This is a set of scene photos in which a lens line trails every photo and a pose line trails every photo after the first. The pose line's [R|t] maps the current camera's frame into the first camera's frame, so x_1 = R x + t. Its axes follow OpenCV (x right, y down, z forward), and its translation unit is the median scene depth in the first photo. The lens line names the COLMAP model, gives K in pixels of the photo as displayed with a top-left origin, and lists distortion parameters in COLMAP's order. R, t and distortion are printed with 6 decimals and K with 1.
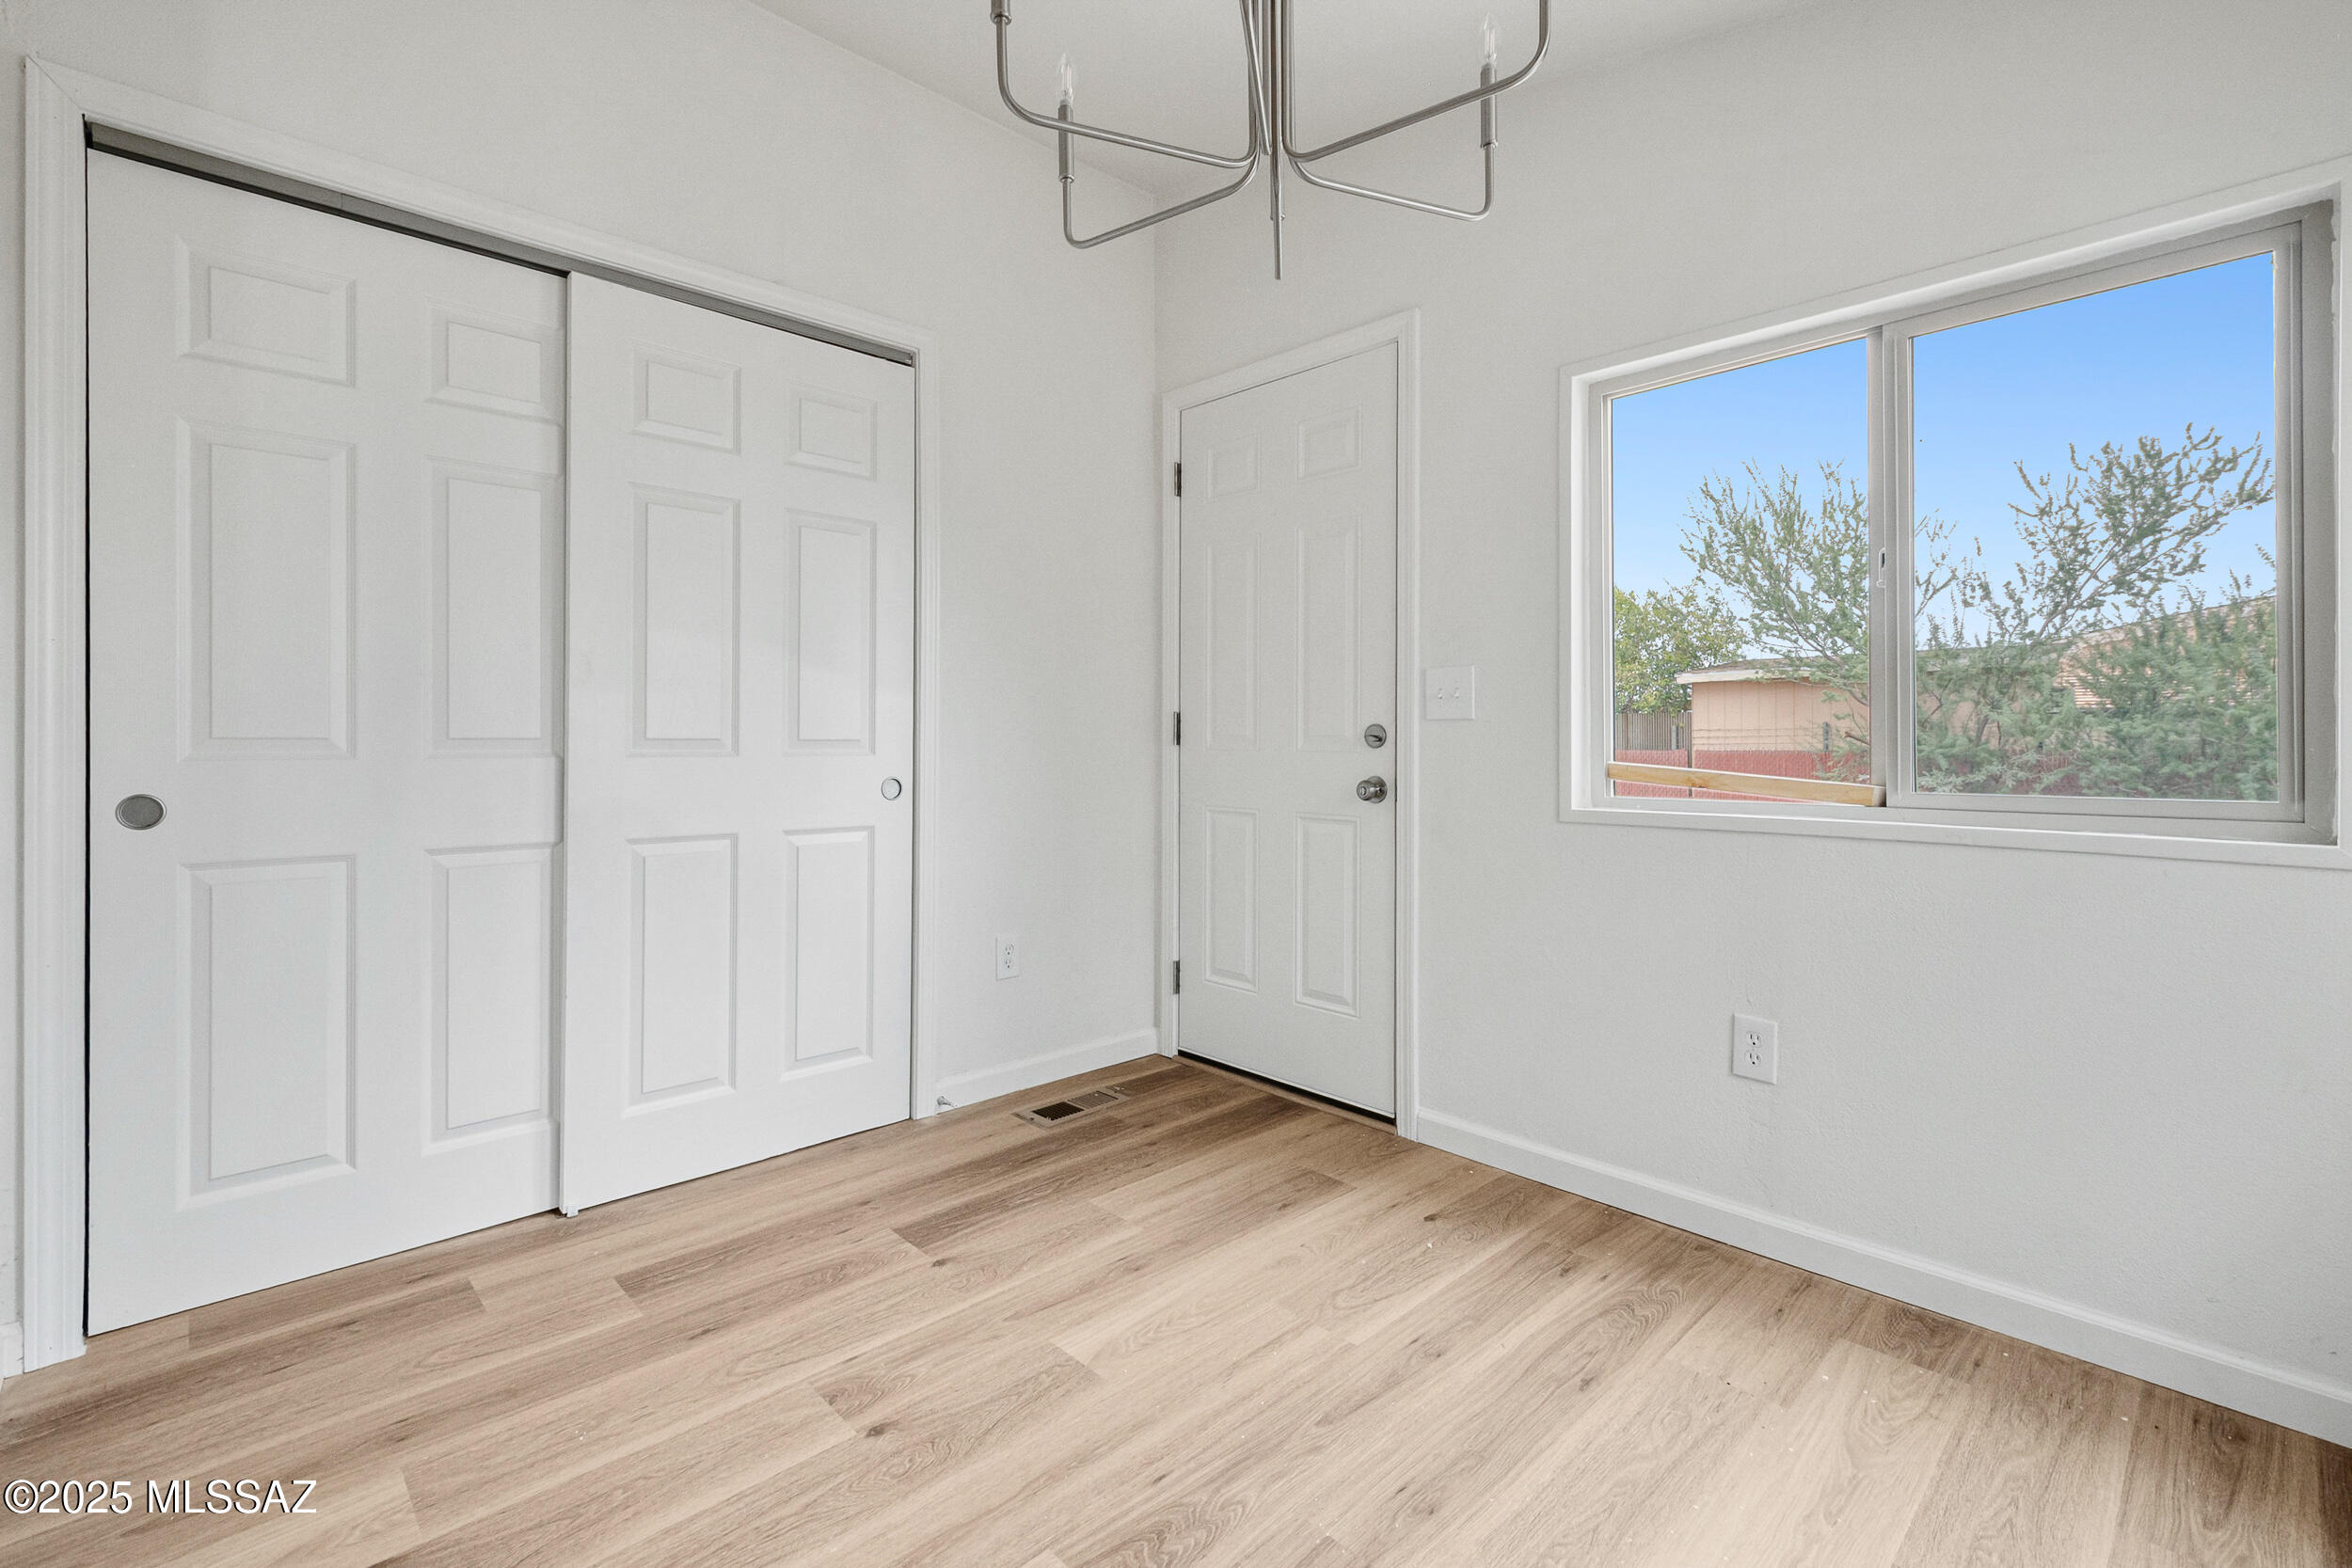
lens RADIAL K [[1022.3, 0, 1174.8], [0, 1022.3, 741.9], [0, 0, 1]] dist [0.021433, 0.000038]
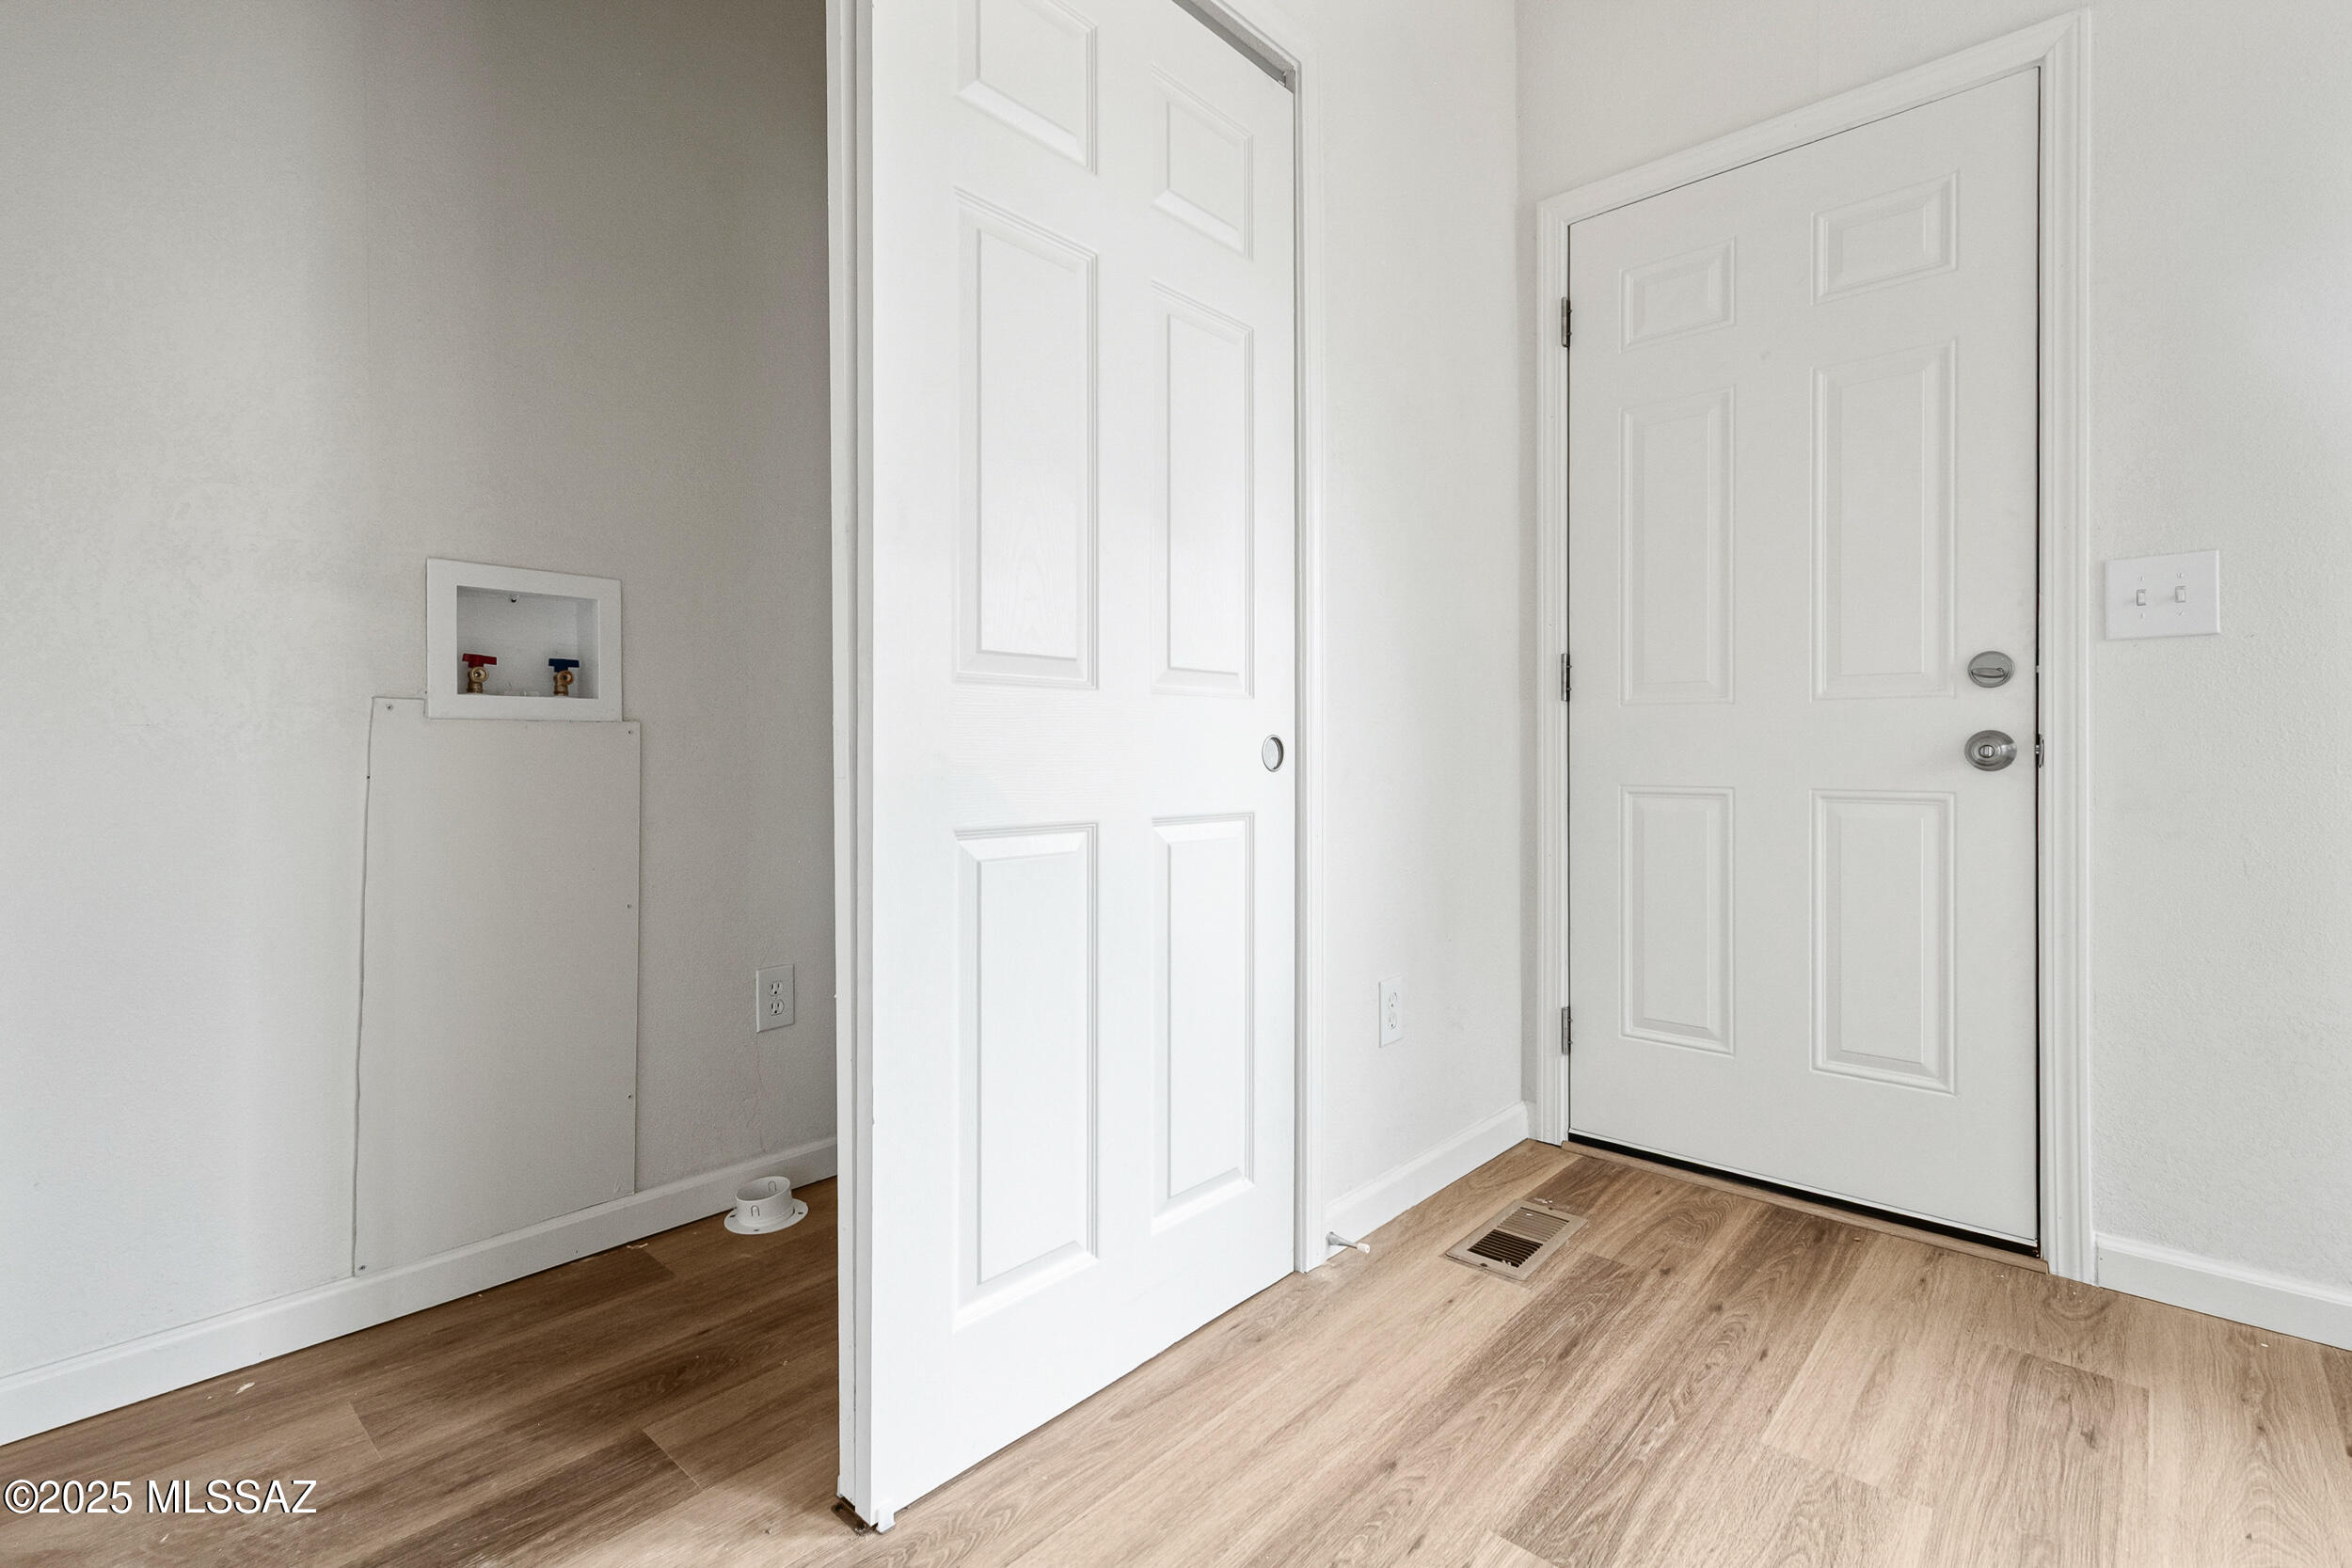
lens RADIAL K [[1053.4, 0, 1175.8], [0, 1053.4, 754.9], [0, 0, 1]] dist [0.014368, -0.000904]
pose [[0.997350, -0.007881, 0.072324, -0.377299], [0.007918, 0.999969, -0.000228, 0.045658], [-0.072320, 0.000800, 0.997381, 0.350302]]
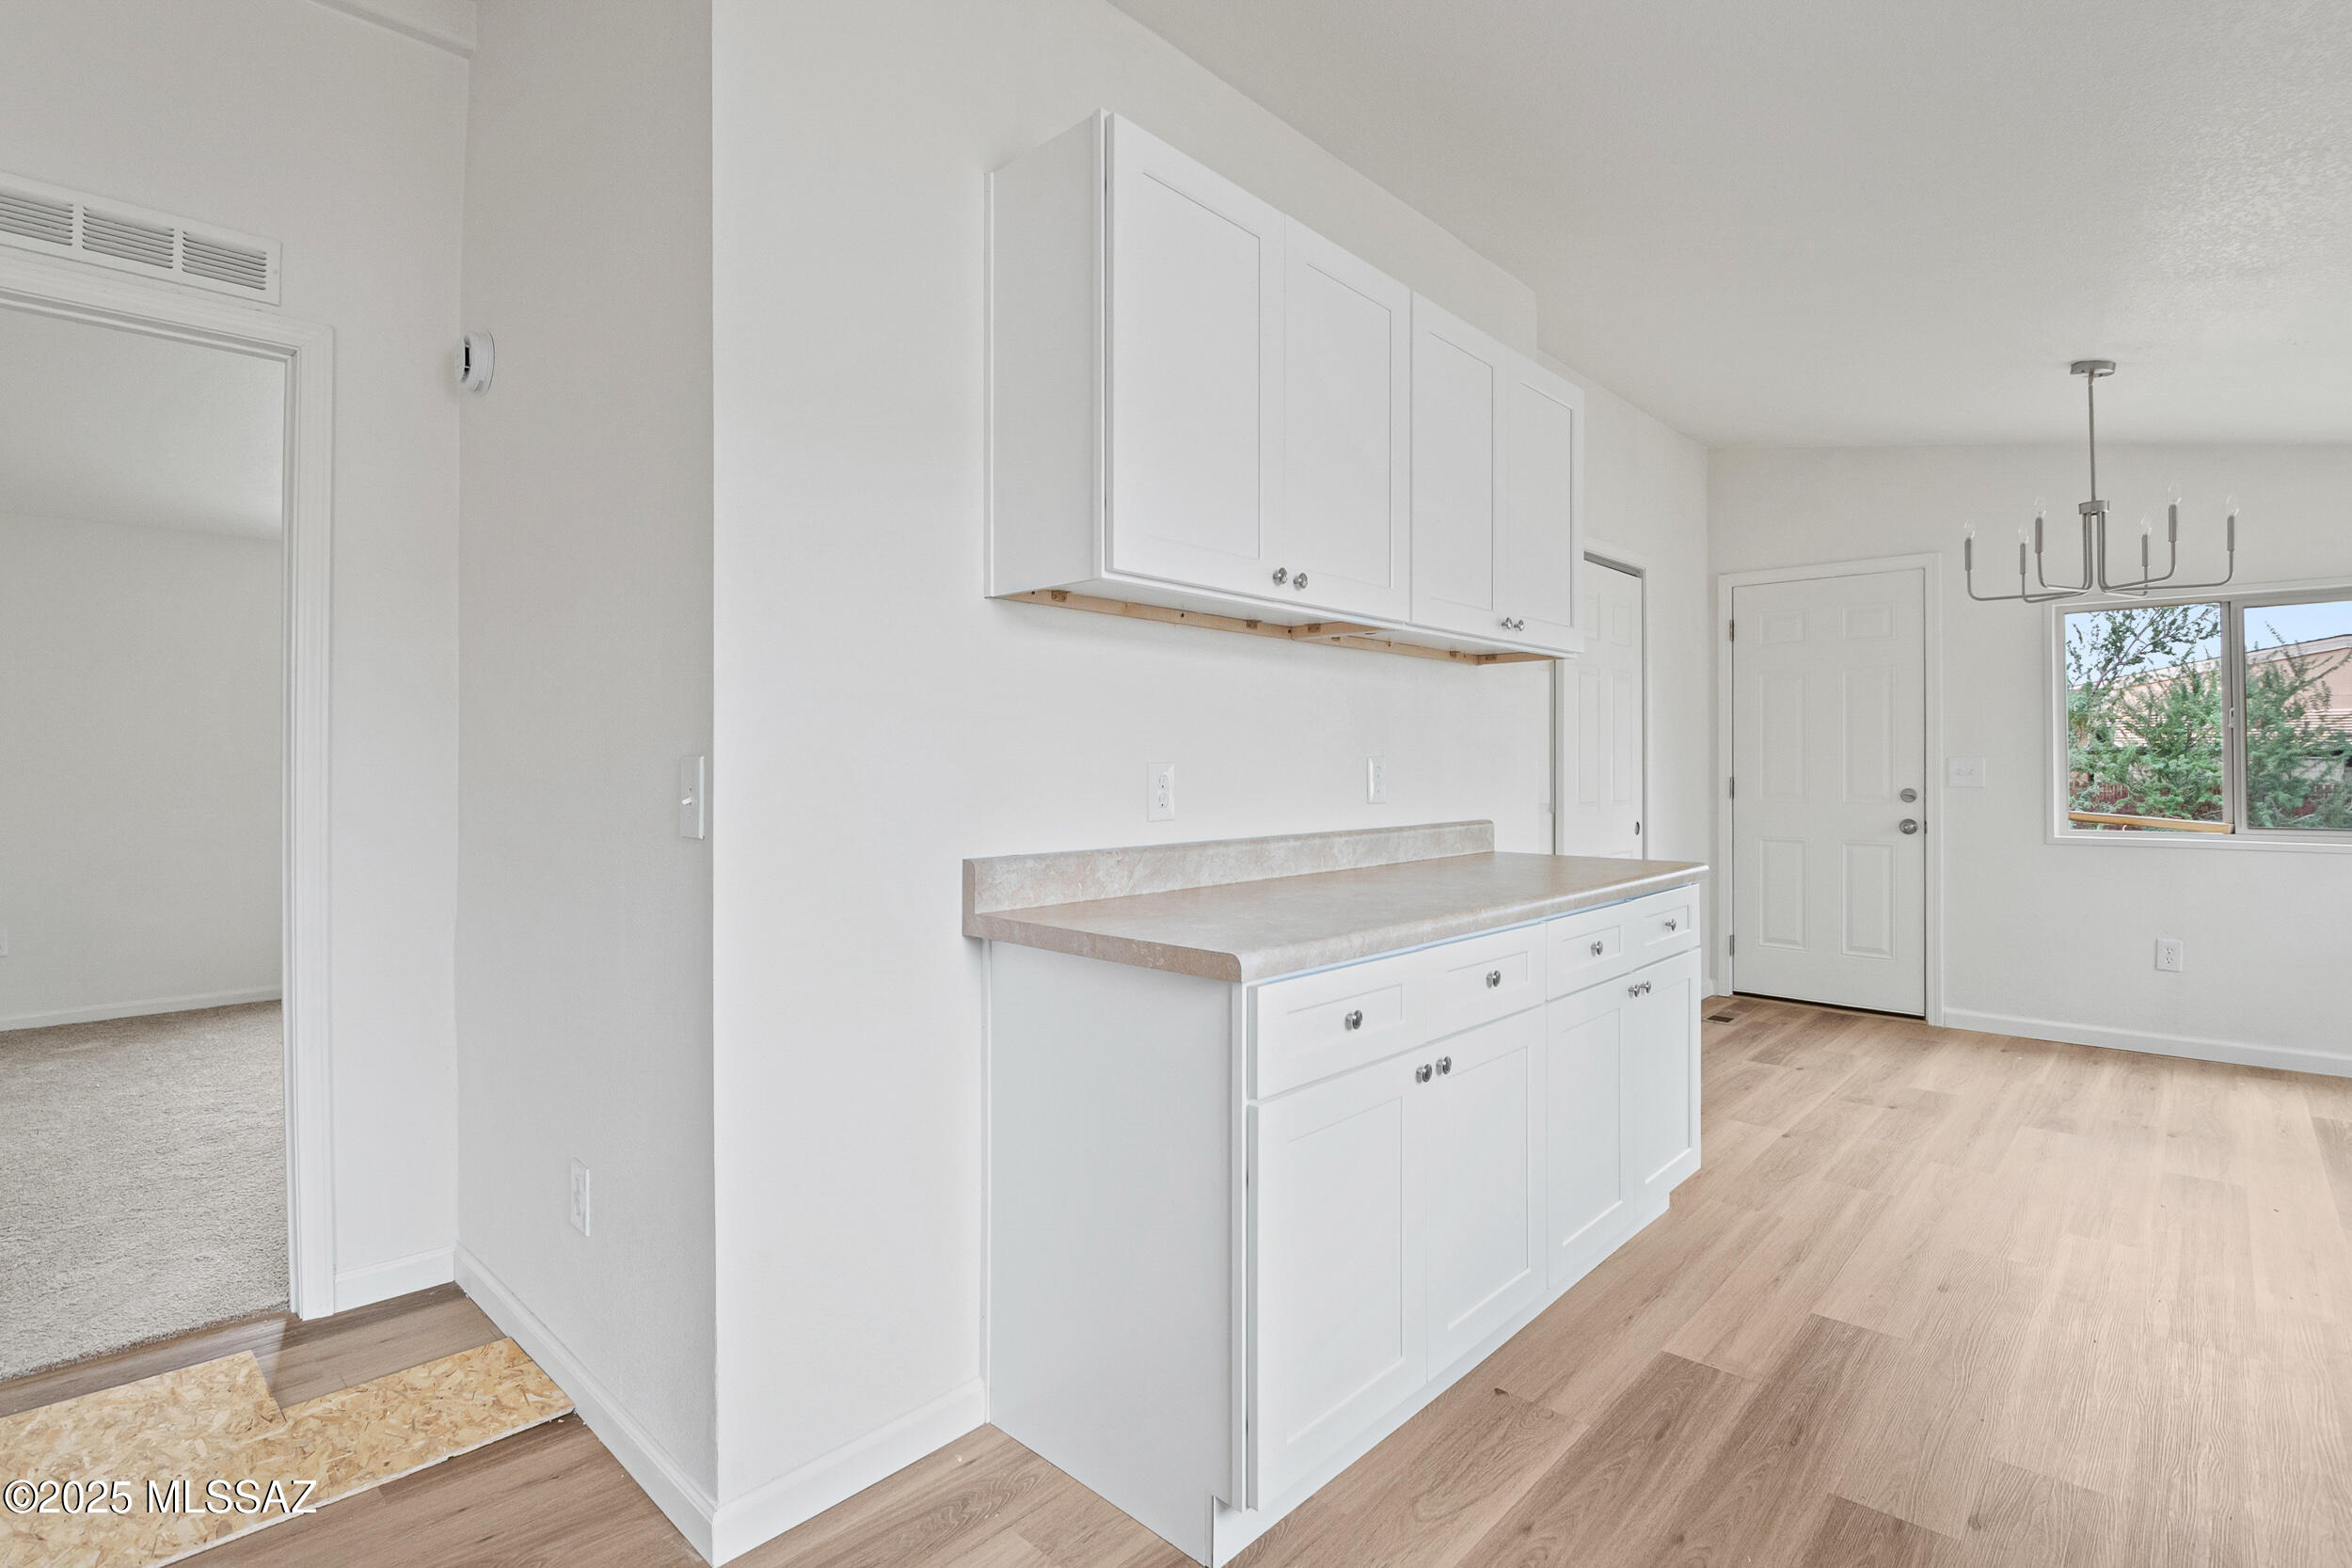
lens RADIAL K [[1114.8, 0, 1133.2], [0, 1114.8, 757.9], [0, 0, 1]] dist [-0.020036, -0.000419]
pose [[0.999322, -0.004482, 0.036540, -1.168244], [0.004757, 0.999961, -0.007438, -0.060502], [-0.036505, 0.007607, 0.999305, -0.804318]]
